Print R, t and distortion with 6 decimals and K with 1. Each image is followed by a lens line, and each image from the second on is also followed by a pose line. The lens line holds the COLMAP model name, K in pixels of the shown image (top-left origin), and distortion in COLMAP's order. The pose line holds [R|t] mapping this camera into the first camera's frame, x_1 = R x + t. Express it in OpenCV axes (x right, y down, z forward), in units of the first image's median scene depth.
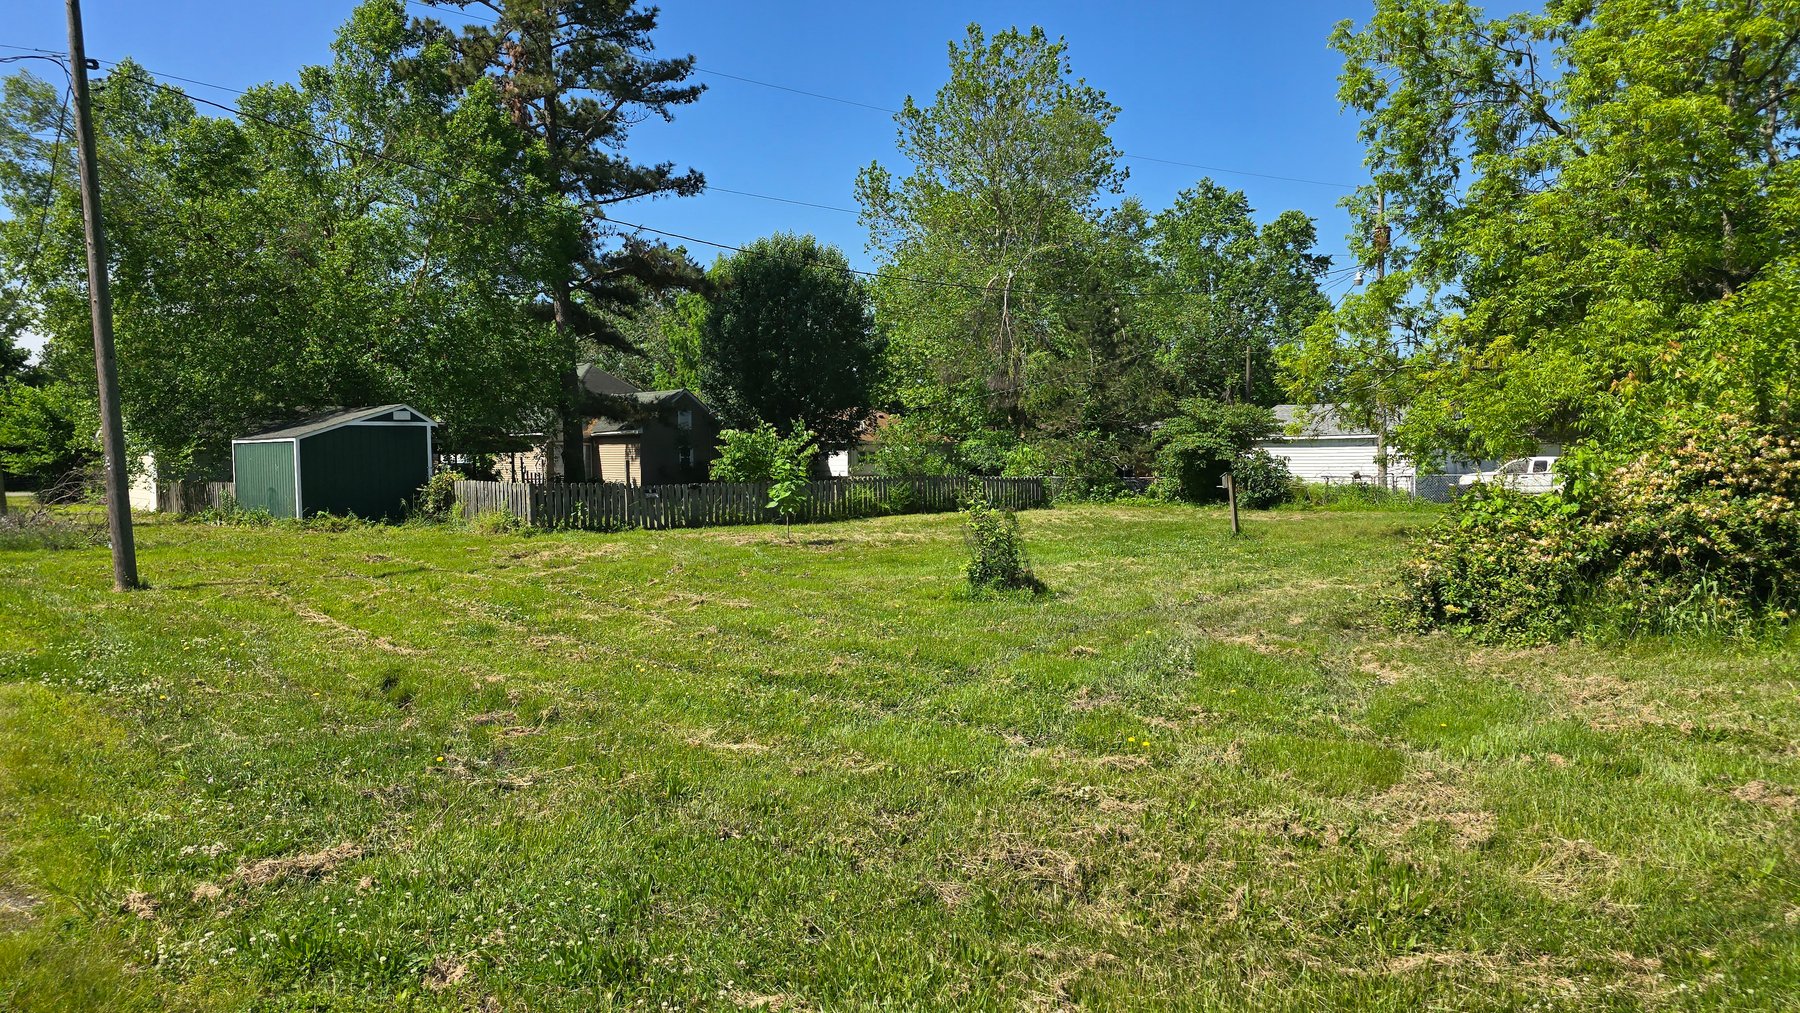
lens RADIAL K [[1237.4, 0, 906.1], [0, 1237.4, 488.9], [0, 0, 1]] dist [0.099360, -0.096202]
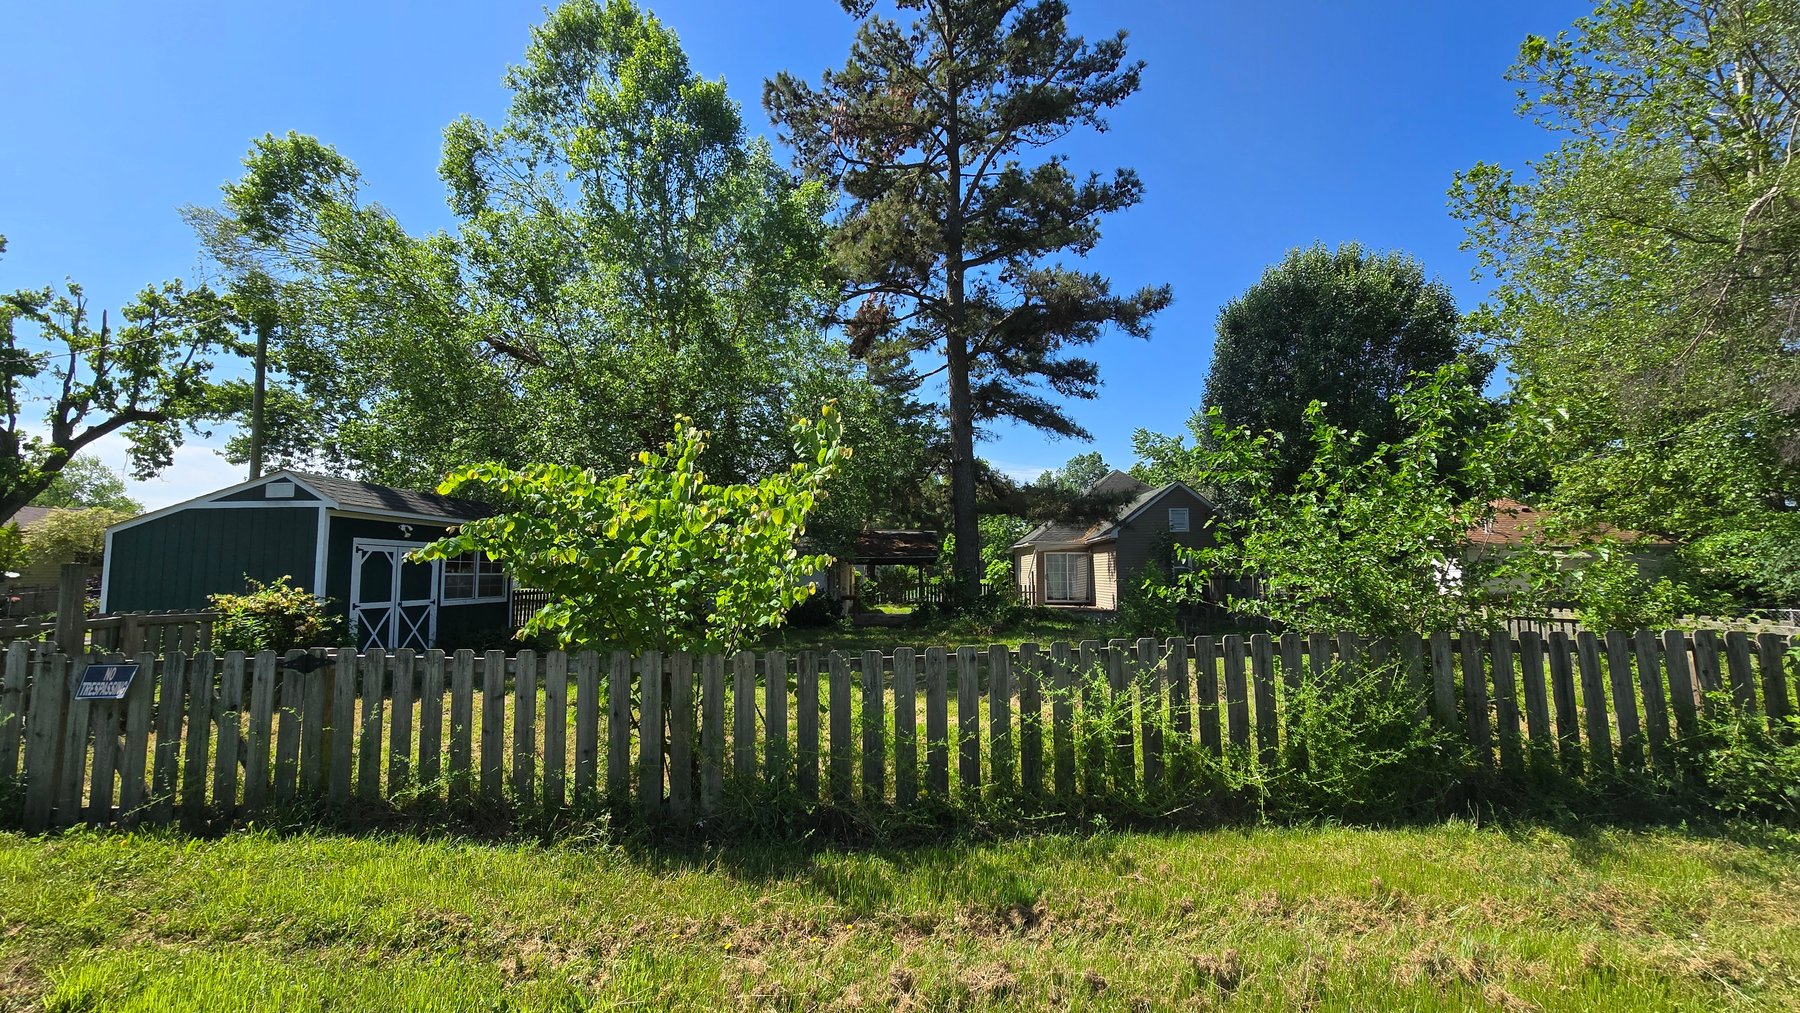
lens RADIAL K [[762.5, 0, 889.5], [0, 762.5, 494.9], [0, 0, 1]] dist [-0.001148, 0.006308]
pose [[0.723129, -0.065266, -0.687622, 0.024279], [-0.021861, 0.992864, -0.117228, -0.014078], [0.690367, 0.099803, 0.716542, 0.610810]]
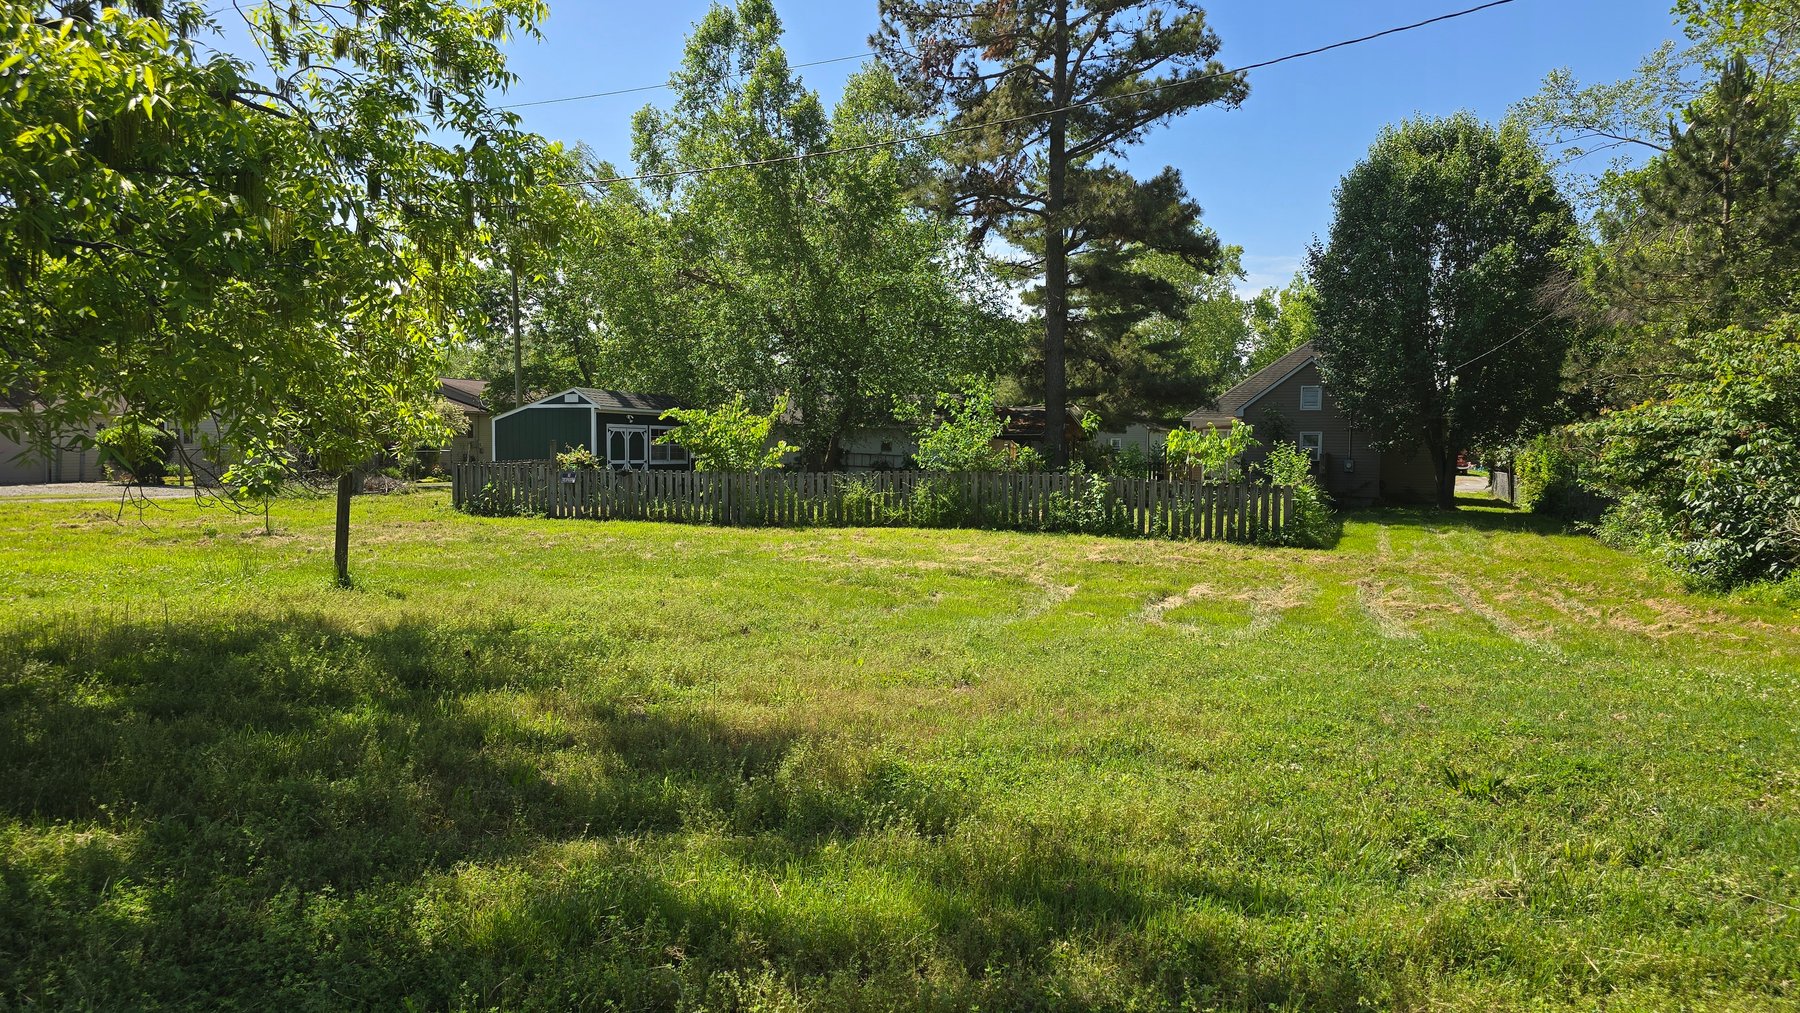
lens RADIAL K [[1237.4, 0, 906.1], [0, 1237.4, 488.9], [0, 0, 1]] dist [0.099360, -0.096202]
pose [[0.485616, 0.044607, -0.873033, 0.424455], [-0.036670, 0.998858, 0.030639, -0.016030], [0.873403, 0.017135, 0.486697, 0.477223]]
